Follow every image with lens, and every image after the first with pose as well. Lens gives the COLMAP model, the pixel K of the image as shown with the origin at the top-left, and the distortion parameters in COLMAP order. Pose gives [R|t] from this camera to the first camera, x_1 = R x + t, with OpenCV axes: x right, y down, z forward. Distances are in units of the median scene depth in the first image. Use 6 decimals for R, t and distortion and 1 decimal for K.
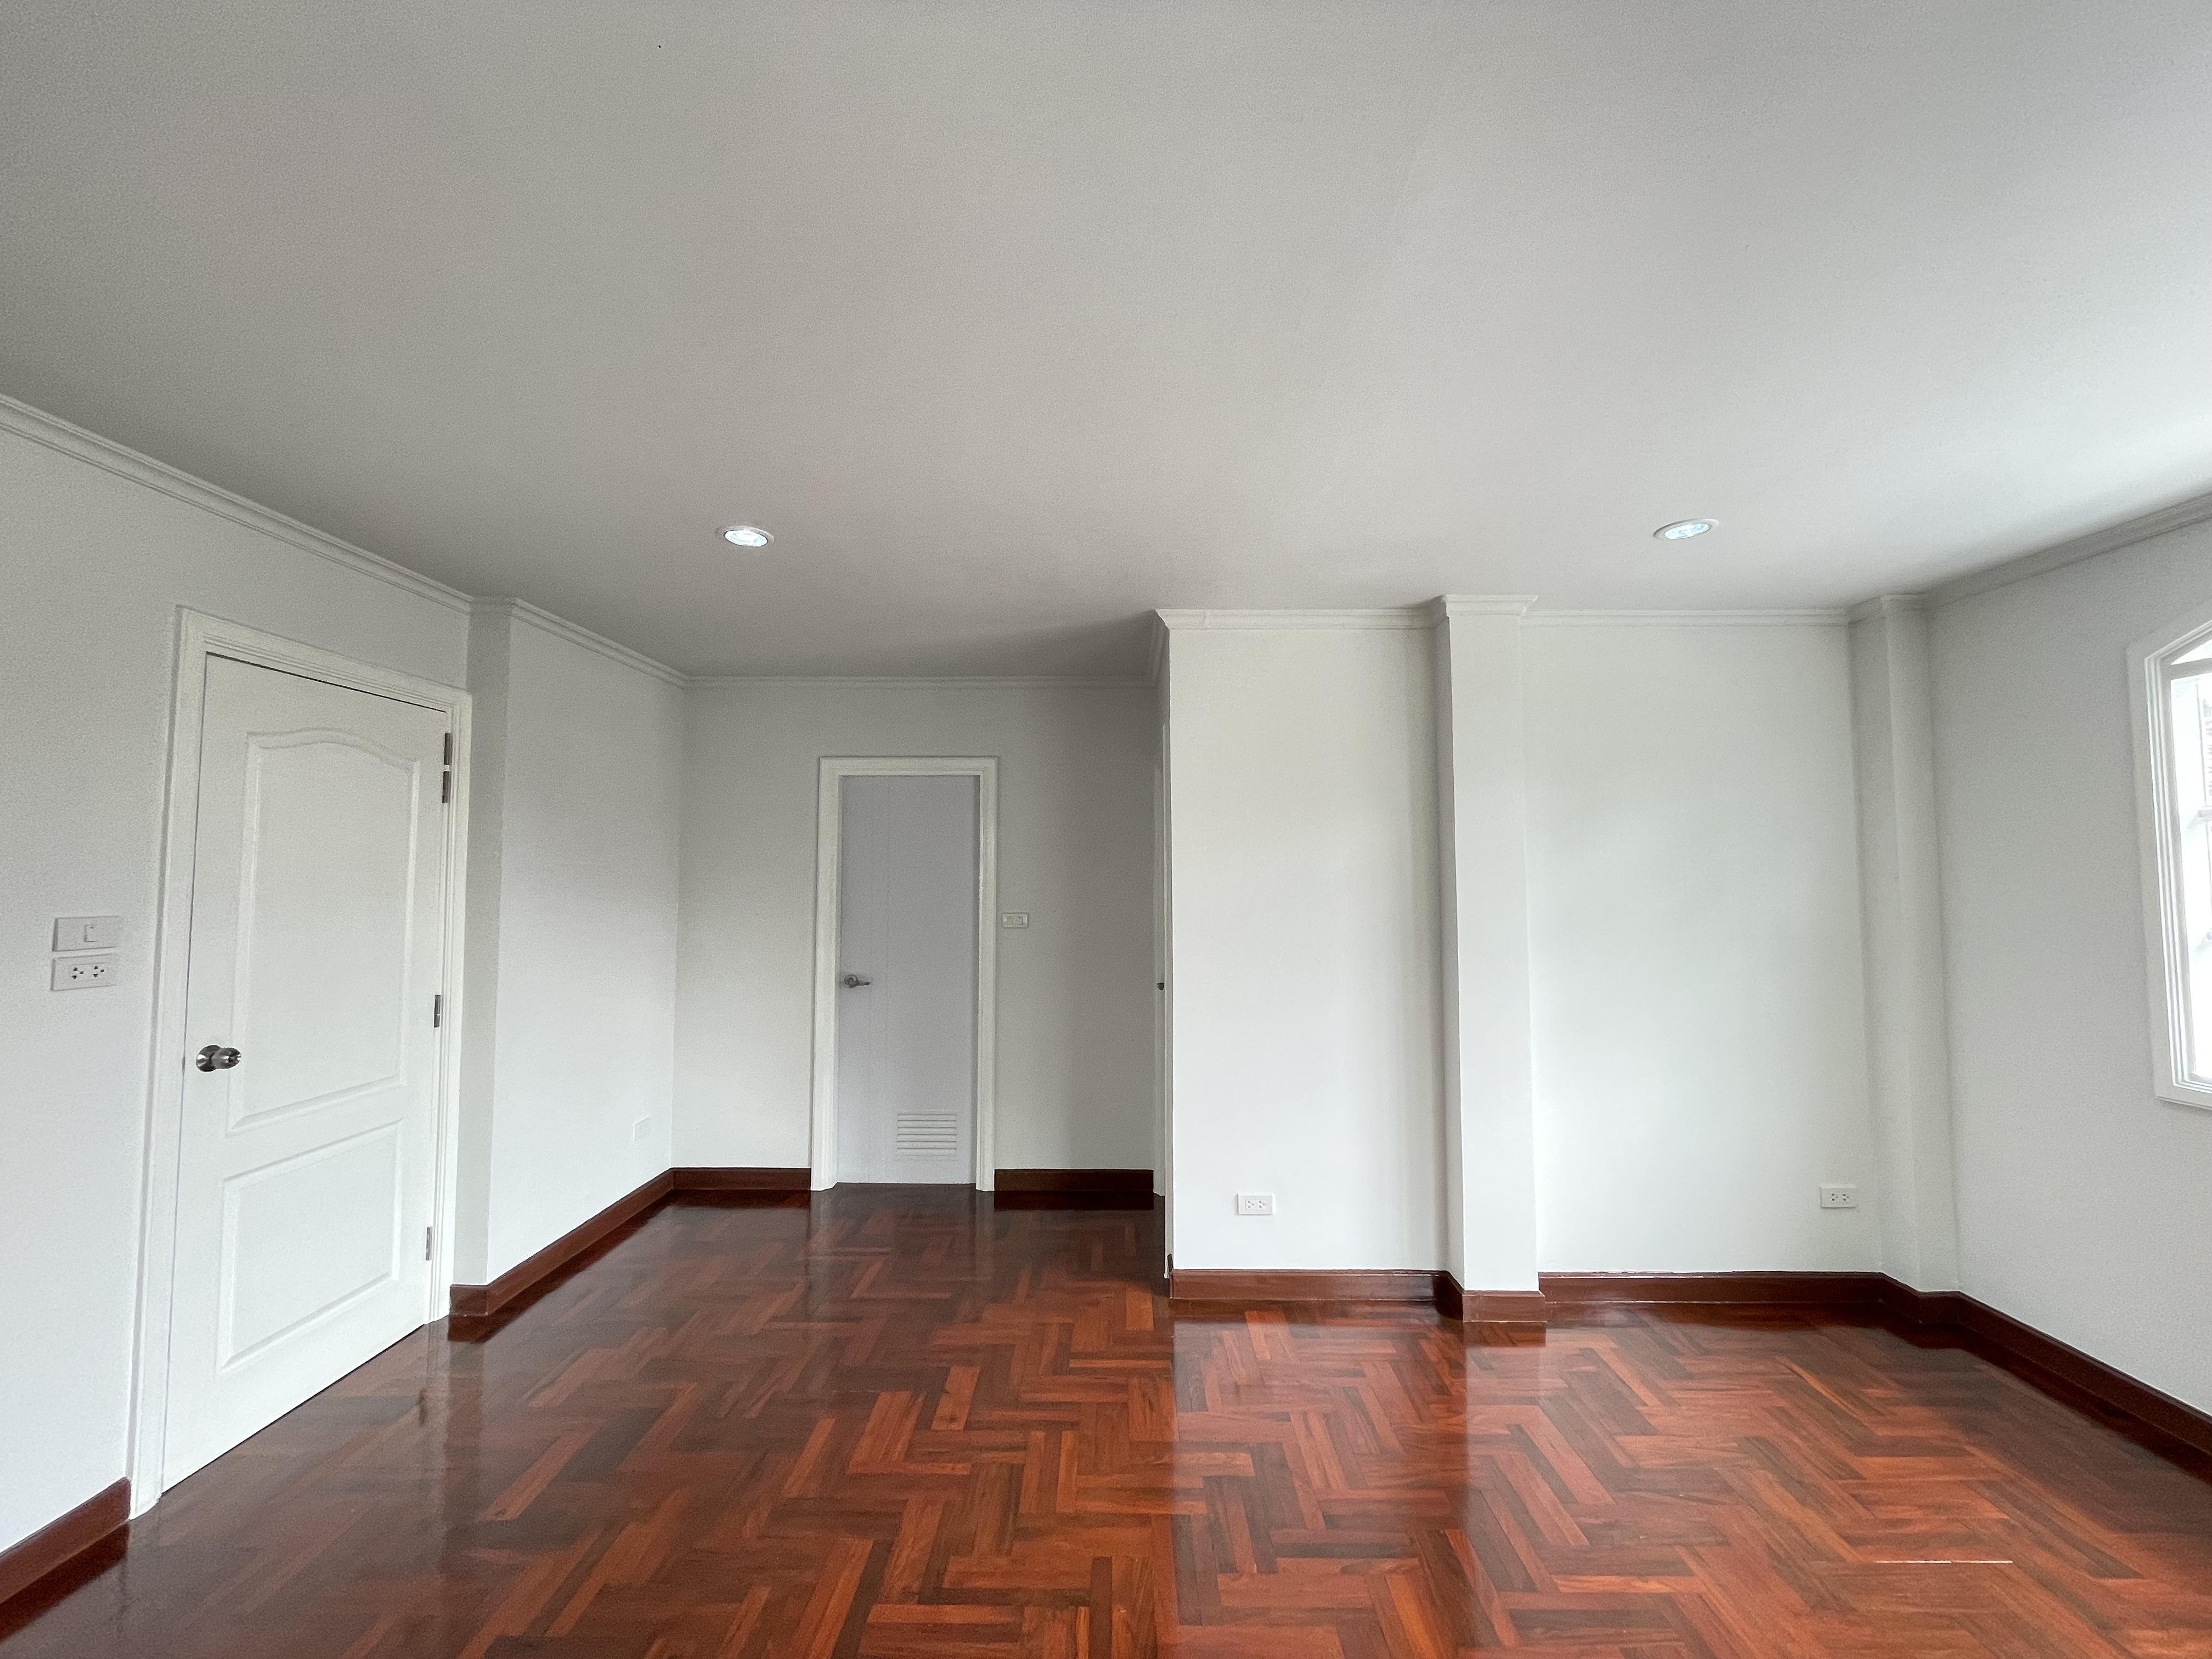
lens RADIAL K [[895.5, 0, 1114.6], [0, 895.5, 832.3], [0, 0, 1]] dist [-0.004441, 0.000051]
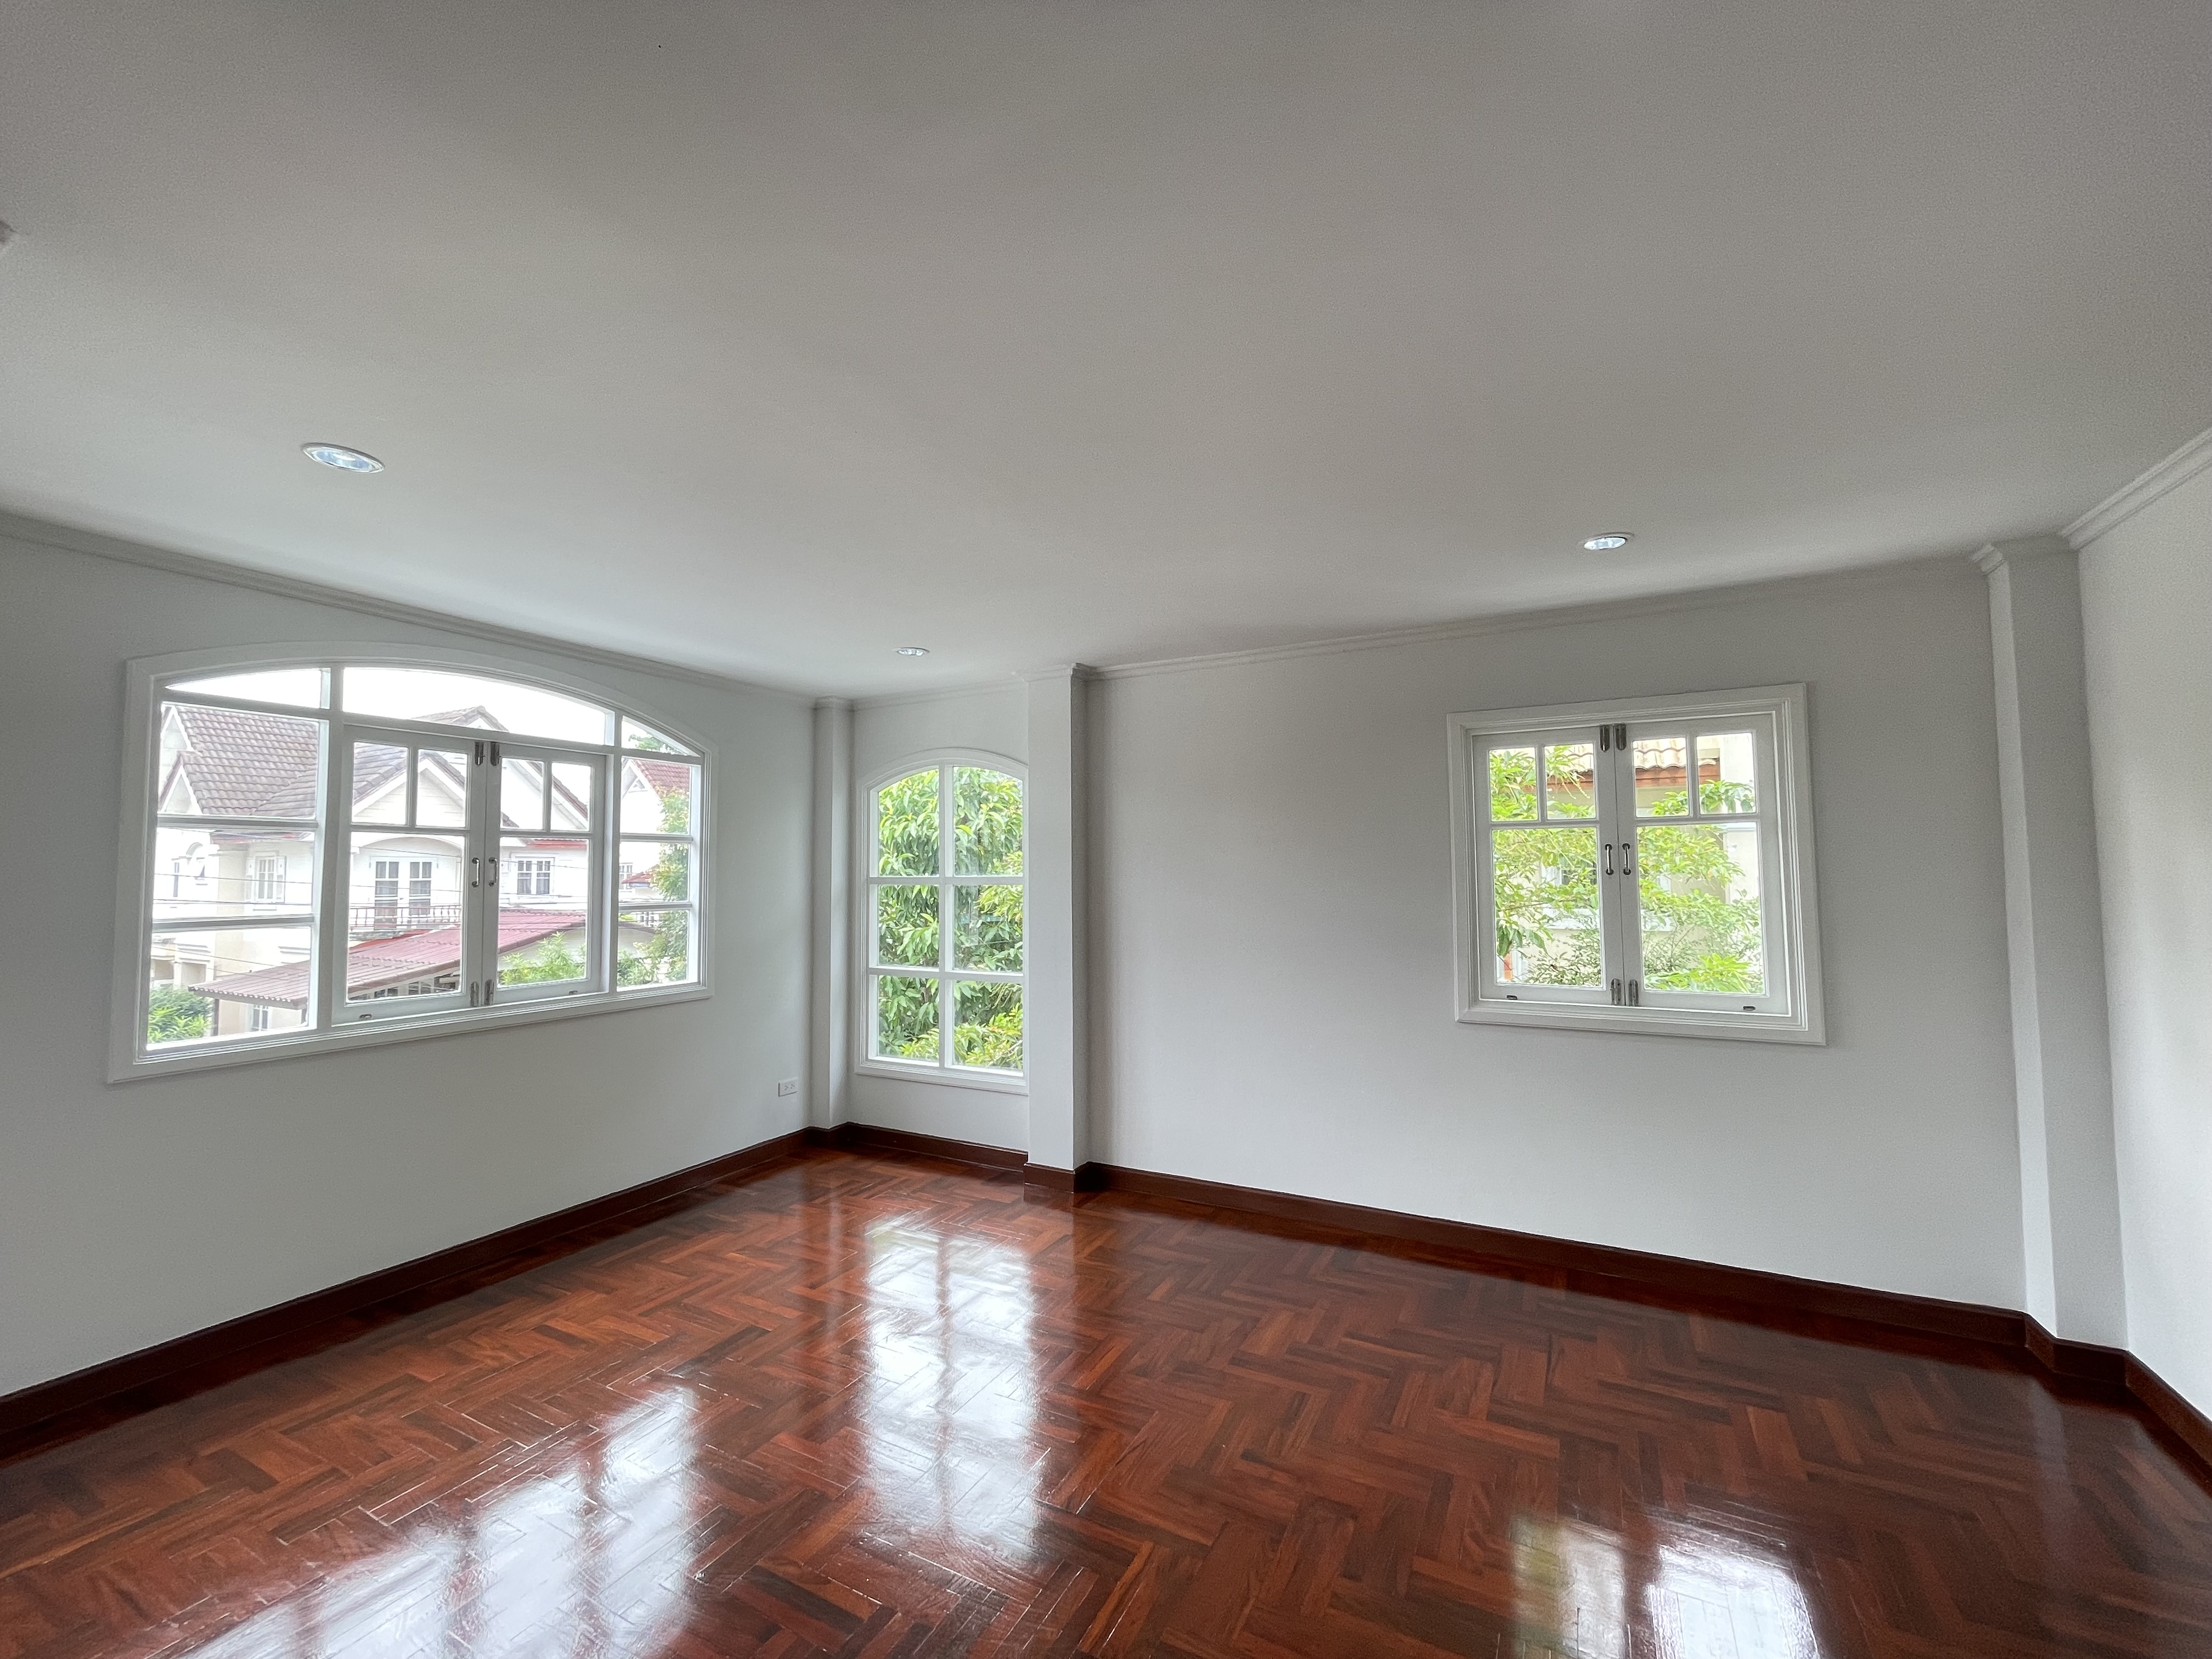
lens RADIAL K [[895.5, 0, 1110.7], [0, 895.5, 822.4], [0, 0, 1]] dist [-0.004441, 0.000051]
pose [[-0.890212, 0.032095, 0.454414, -0.362776], [-0.017698, 0.994325, -0.104900, 0.073945], [-0.455202, -0.101425, -0.884593, 1.330489]]
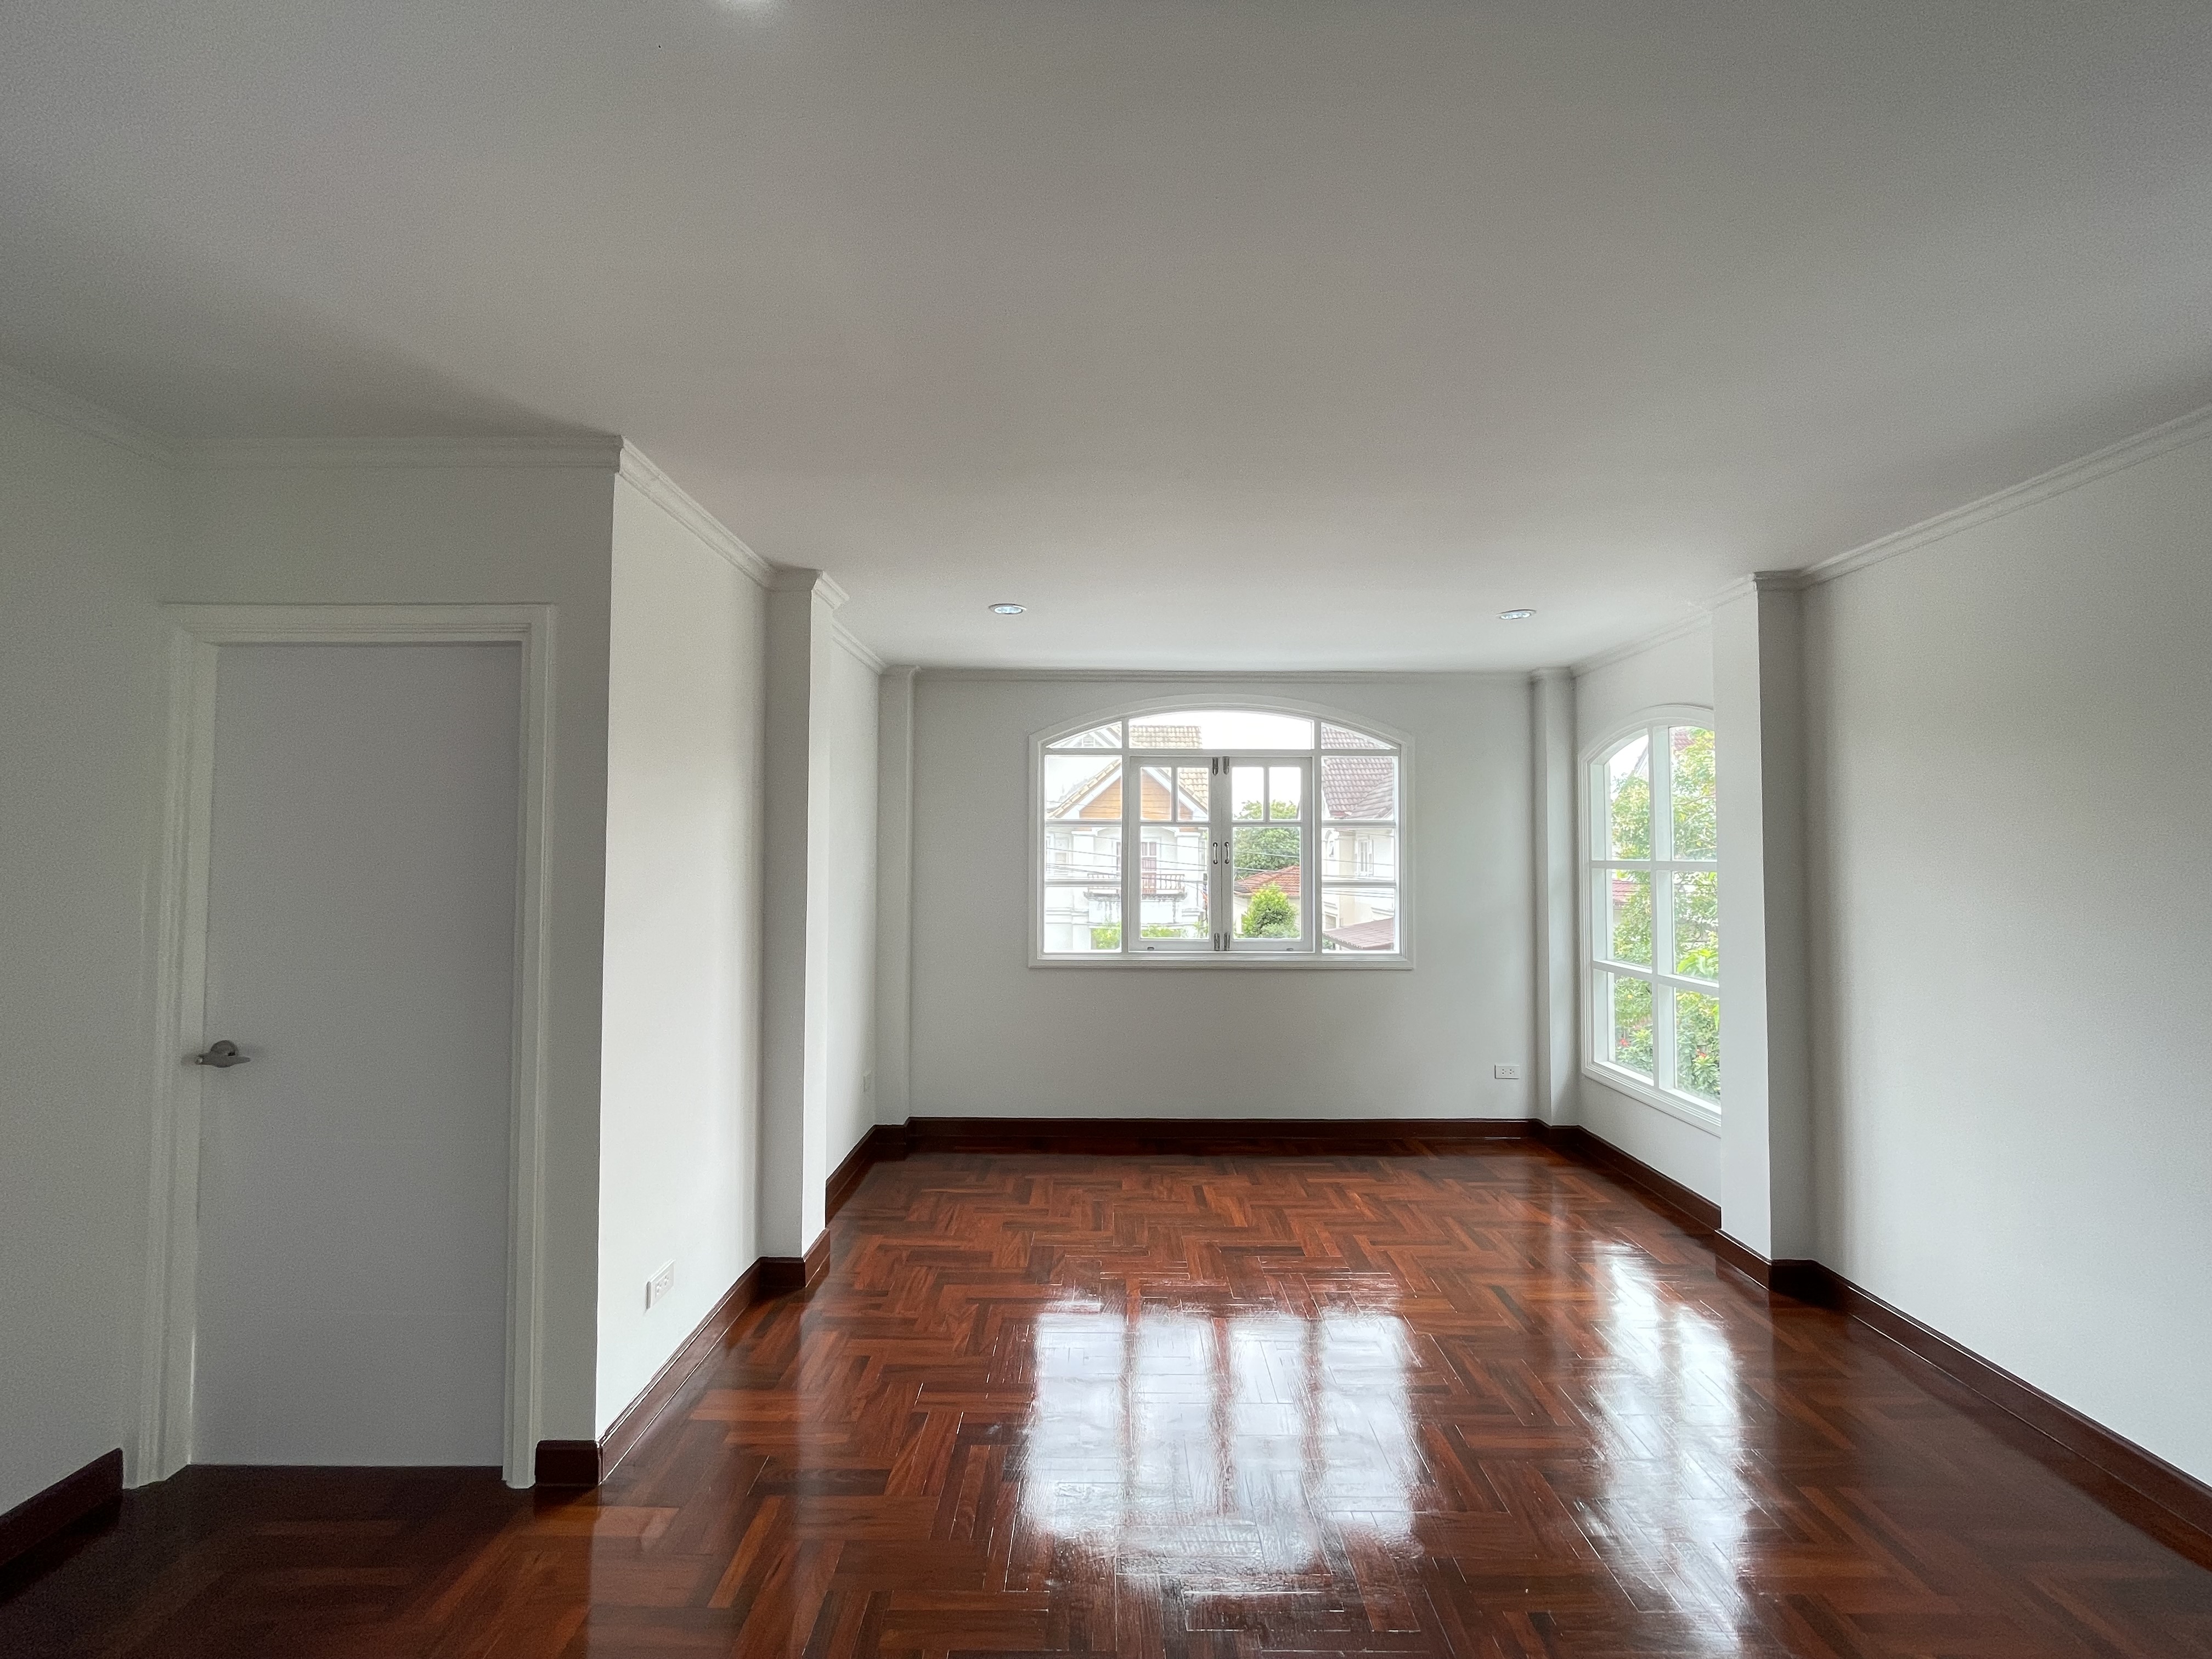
lens RADIAL K [[895.5, 0, 1106.0], [0, 895.5, 819.0], [0, 0, 1]] dist [-0.004441, 0.000051]
pose [[-0.007455, 0.041606, 0.999106, -0.753282], [-0.057379, 0.997470, -0.041966, 0.044400], [-0.998325, -0.057640, -0.005049, 0.800141]]
